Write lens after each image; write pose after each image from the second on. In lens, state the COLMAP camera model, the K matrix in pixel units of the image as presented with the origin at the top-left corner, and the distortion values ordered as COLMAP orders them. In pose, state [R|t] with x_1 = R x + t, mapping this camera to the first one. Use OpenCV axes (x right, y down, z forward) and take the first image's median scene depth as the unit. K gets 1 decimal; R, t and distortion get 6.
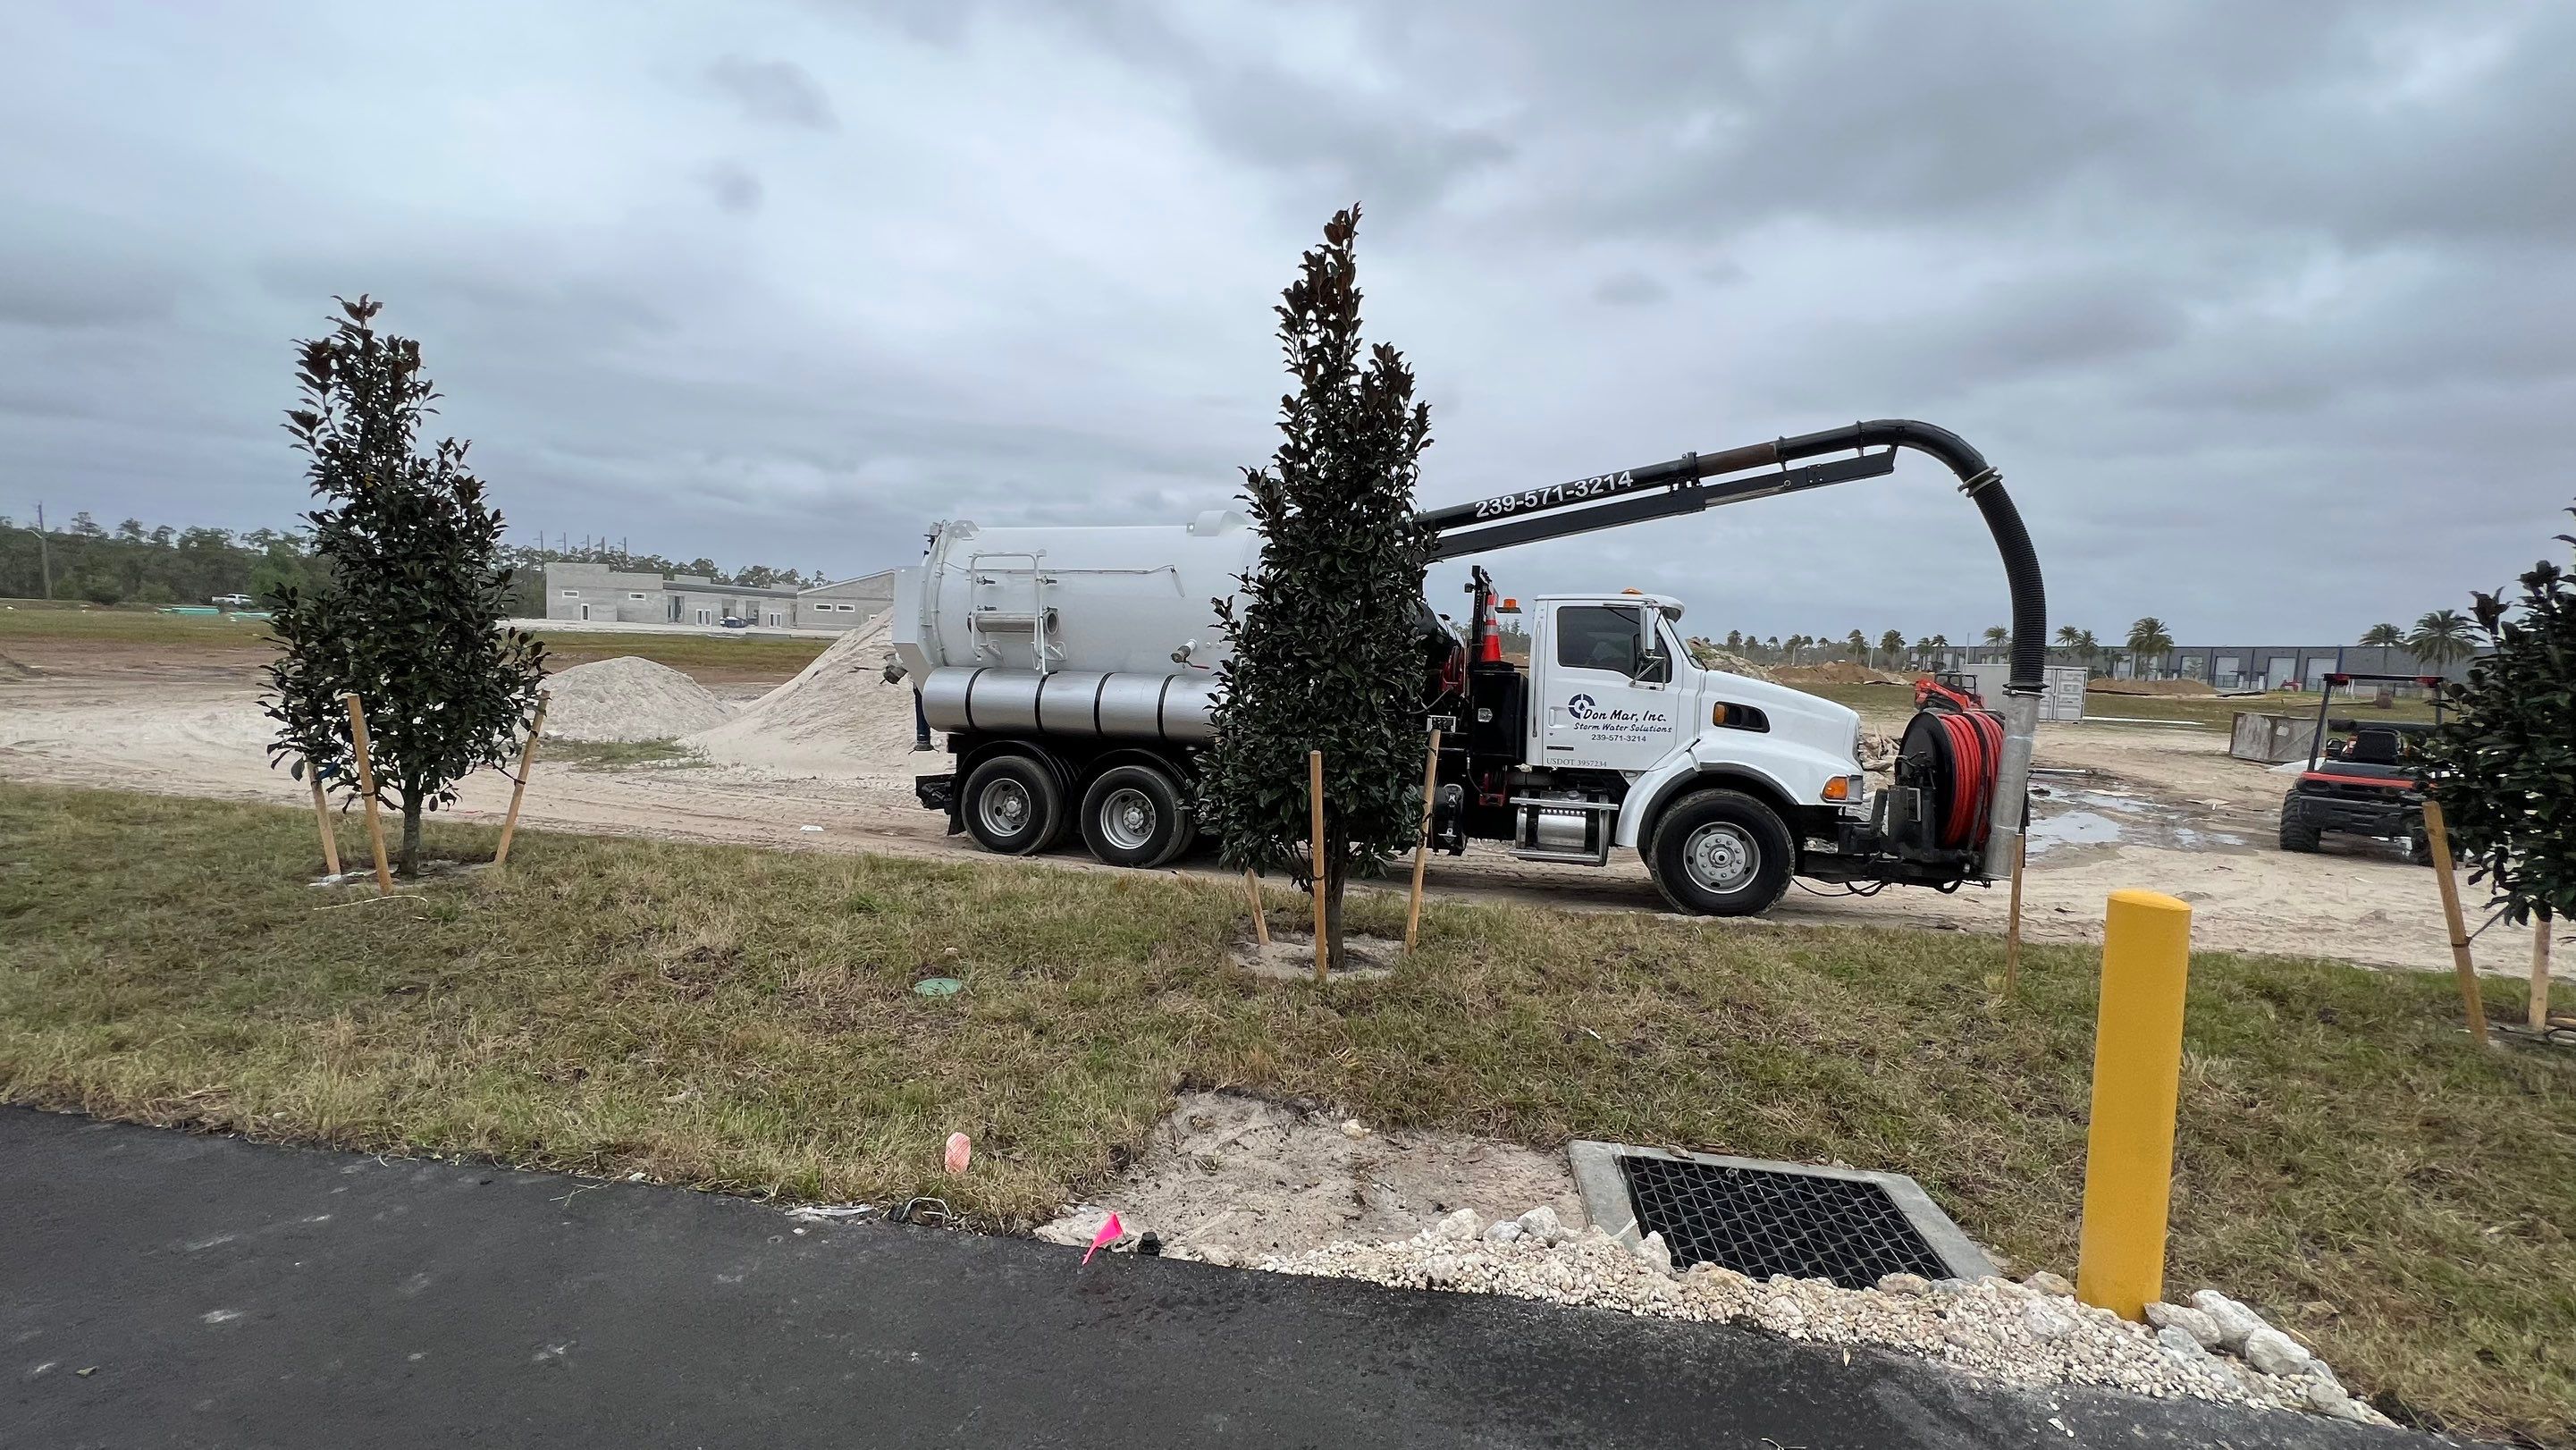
lens RADIAL K [[1036.6, 0, 1282.4], [0, 1036.6, 722.1], [0, 0, 1]] dist [0.000923, 0.000018]
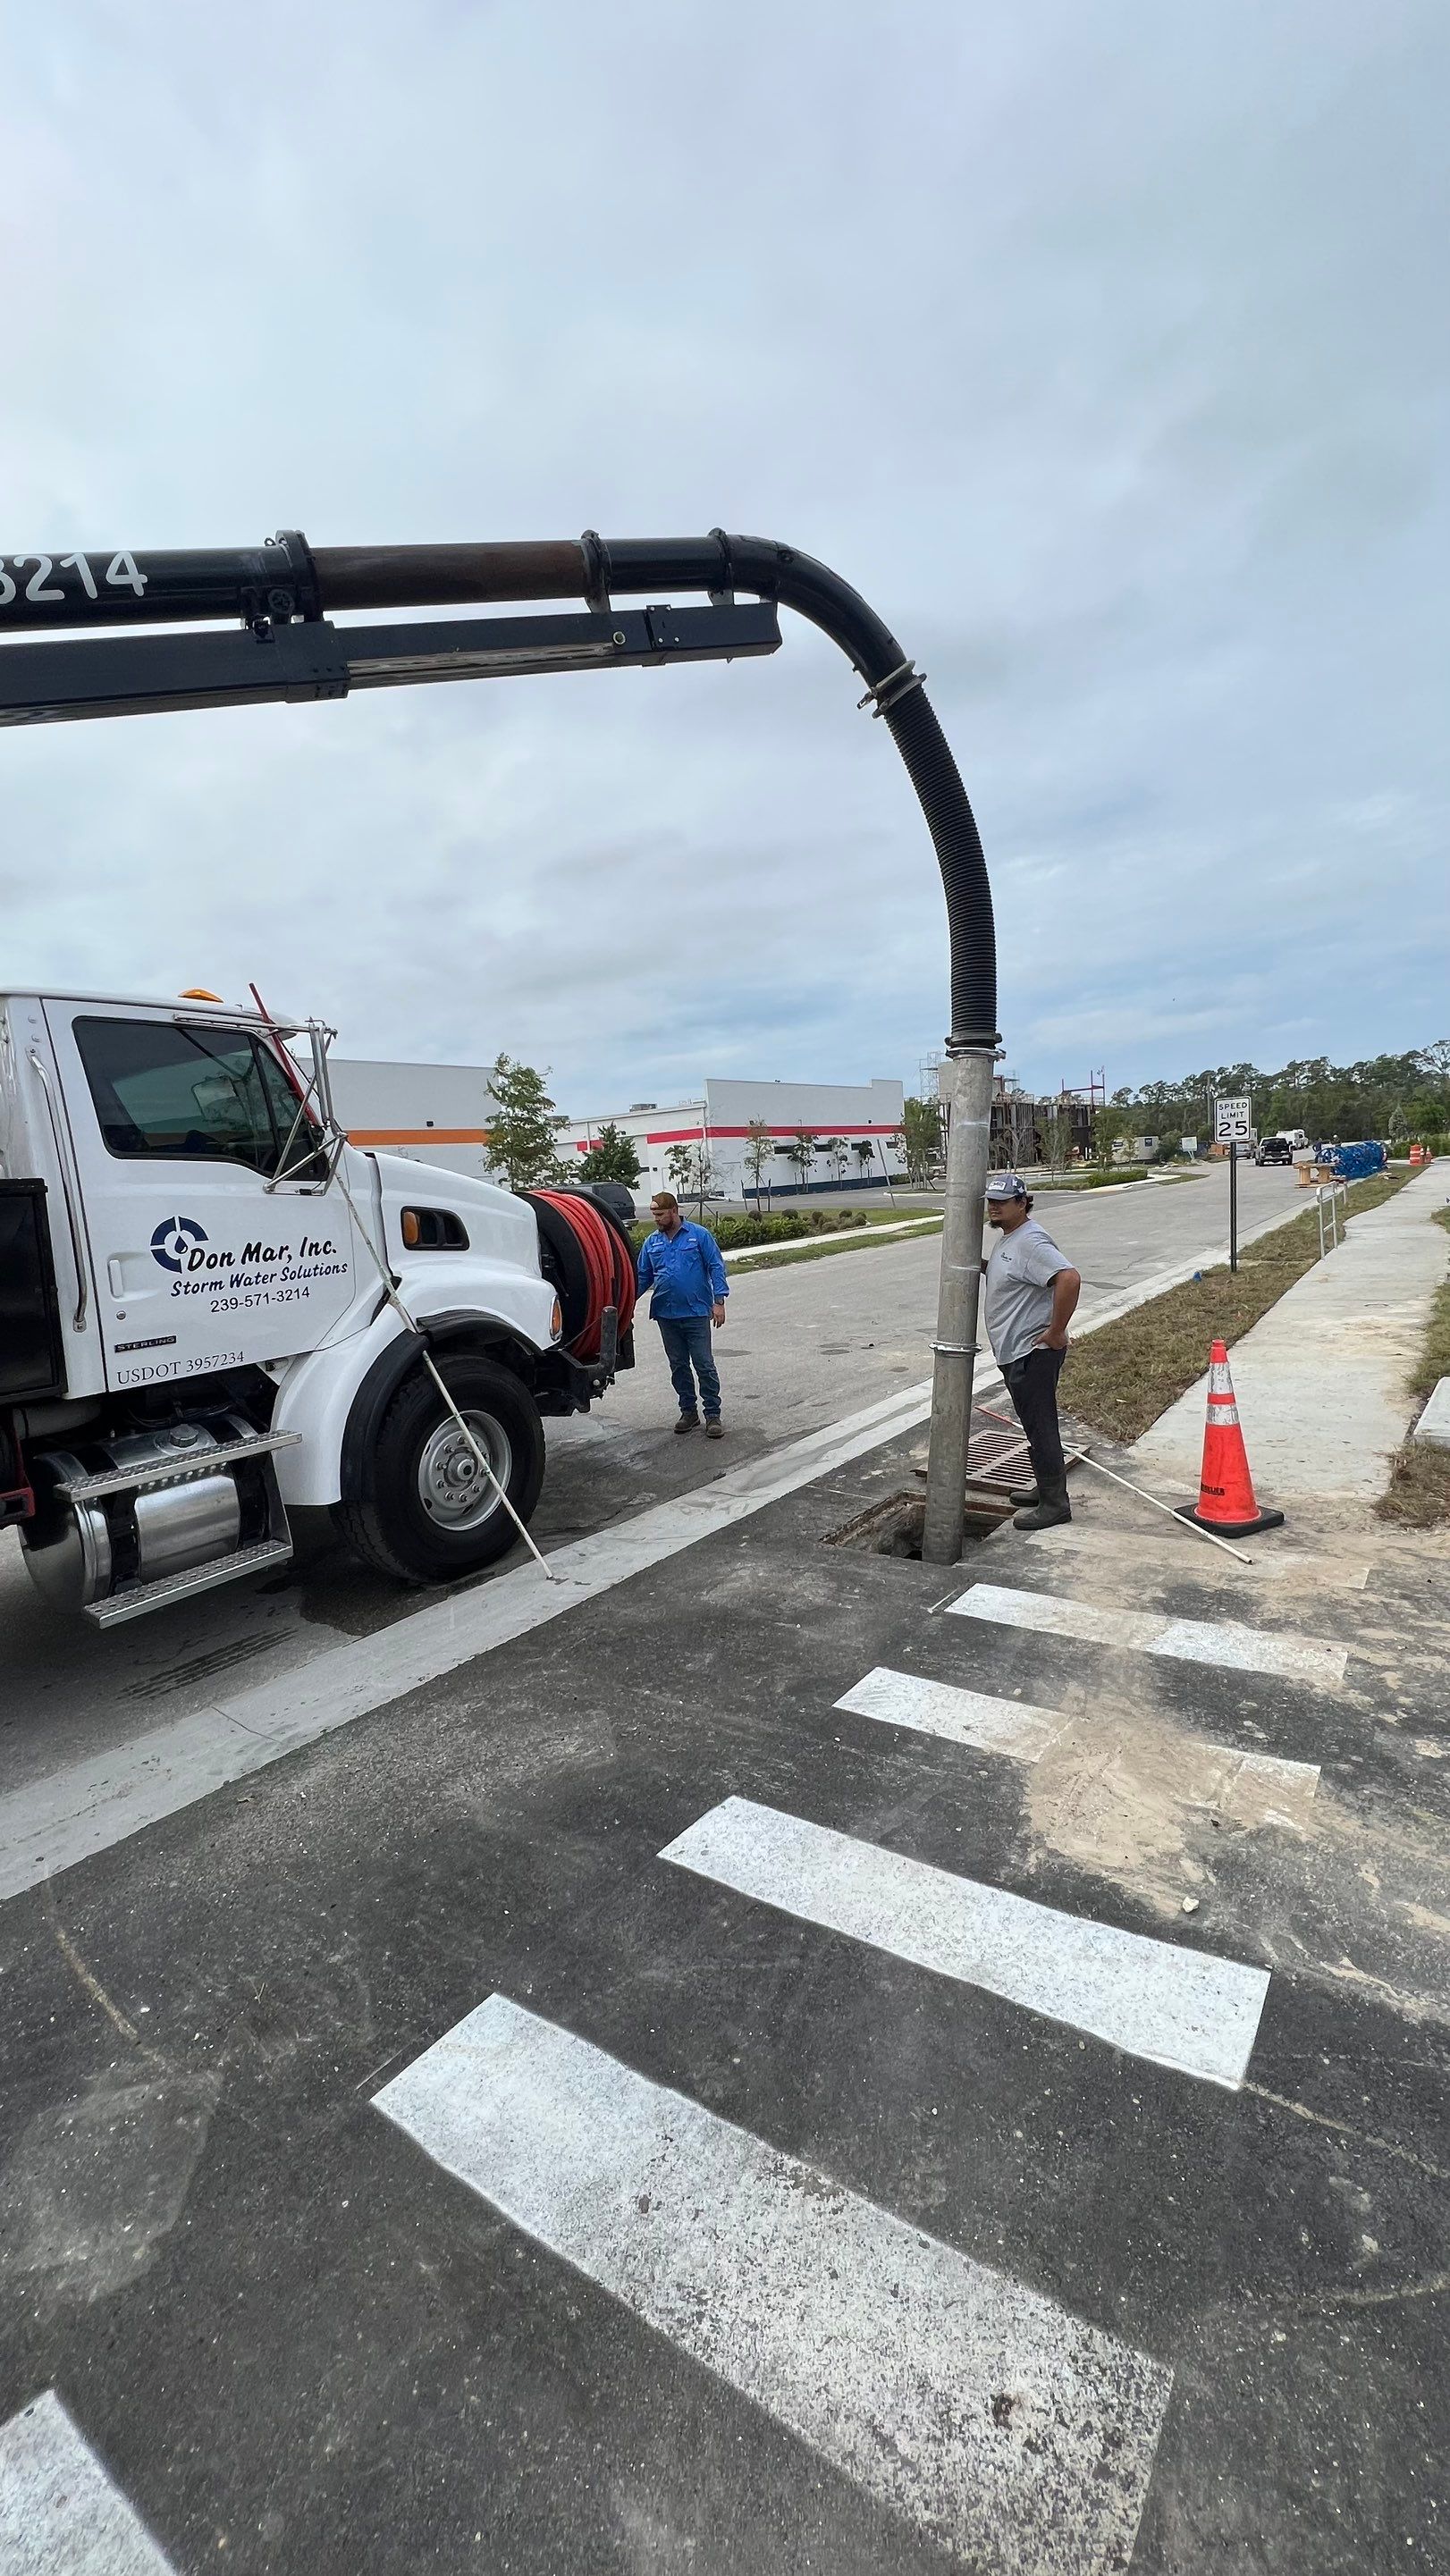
lens RADIAL K [[1036.6, 0, 724.7], [0, 1036.6, 1285.7], [0, 0, 1]] dist [0.000923, 0.000018]
pose [[0.337258, -0.162432, 0.927293, -0.059357], [0.079832, 0.986389, 0.143749, -0.044445], [-0.938021, 0.025547, 0.345635, 0.620073]]
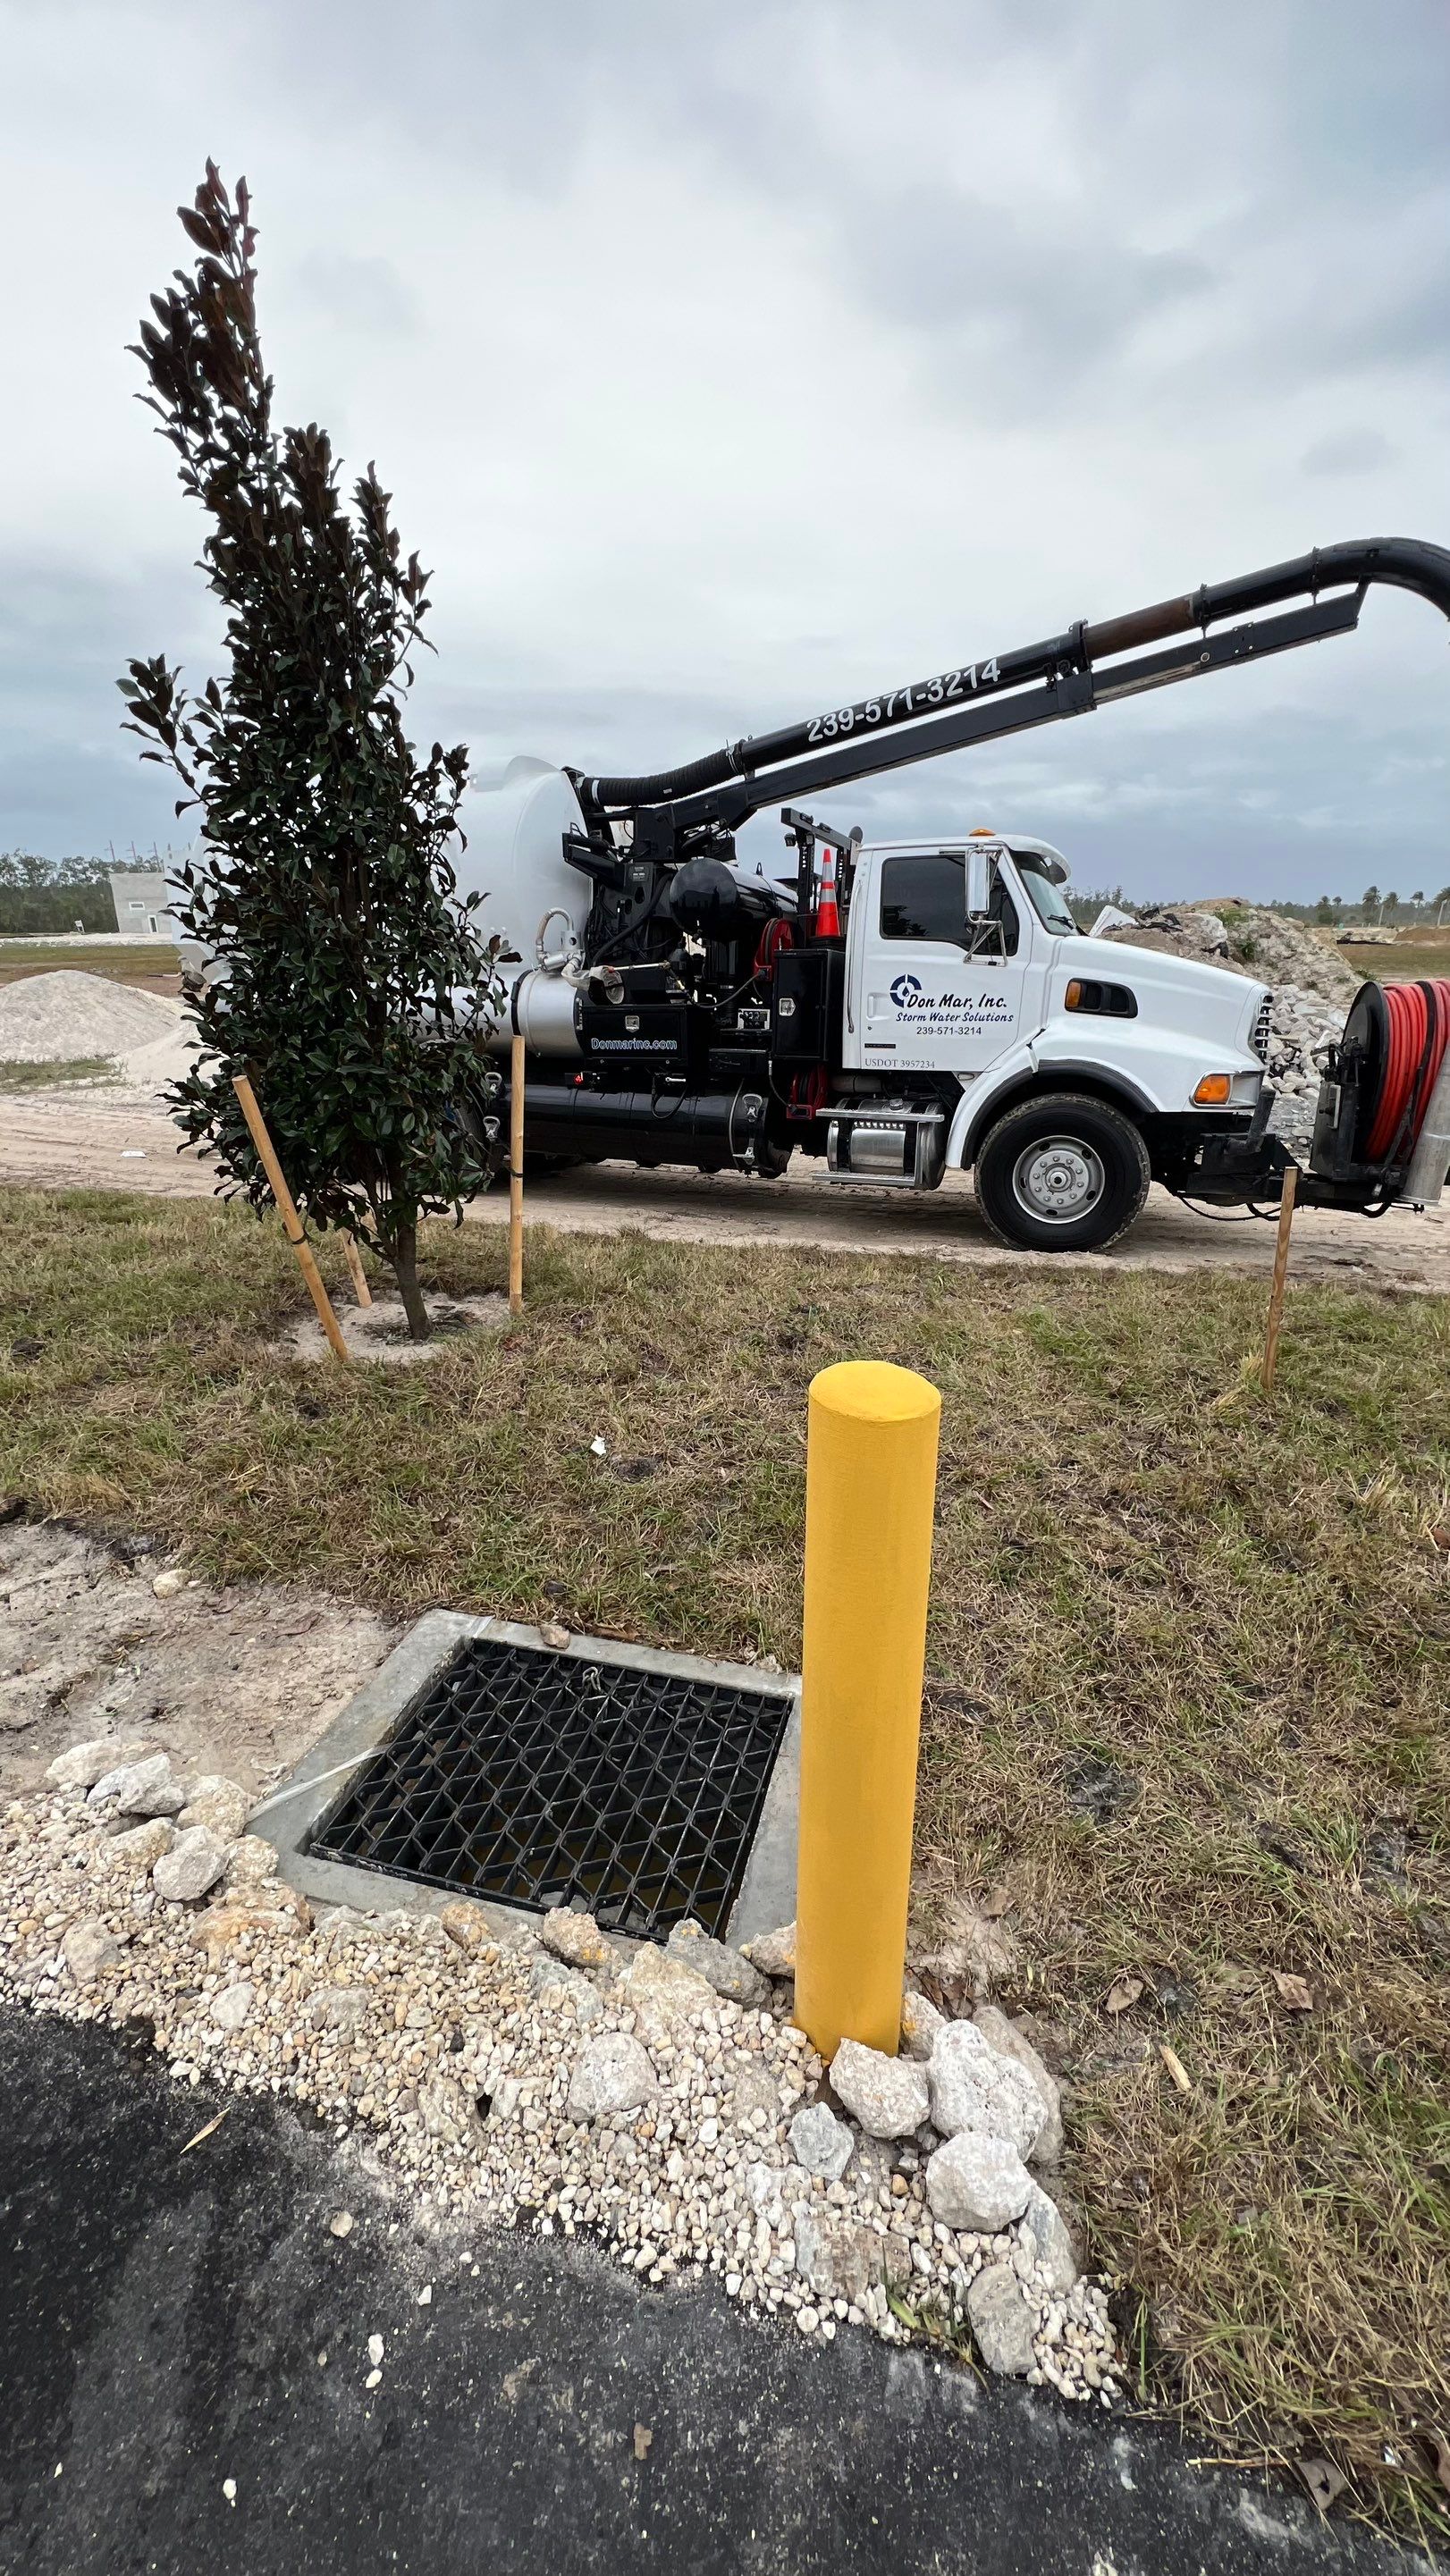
lens RADIAL K [[1036.6, 0, 727.2], [0, 1036.6, 1283.6], [0, 0, 1]] dist [0.000923, 0.000018]
pose [[0.991447, -0.000486, -0.130510, 0.259491], [0.033262, 0.967912, 0.249079, -0.000665], [0.126201, -0.251290, 0.959649, 0.164579]]
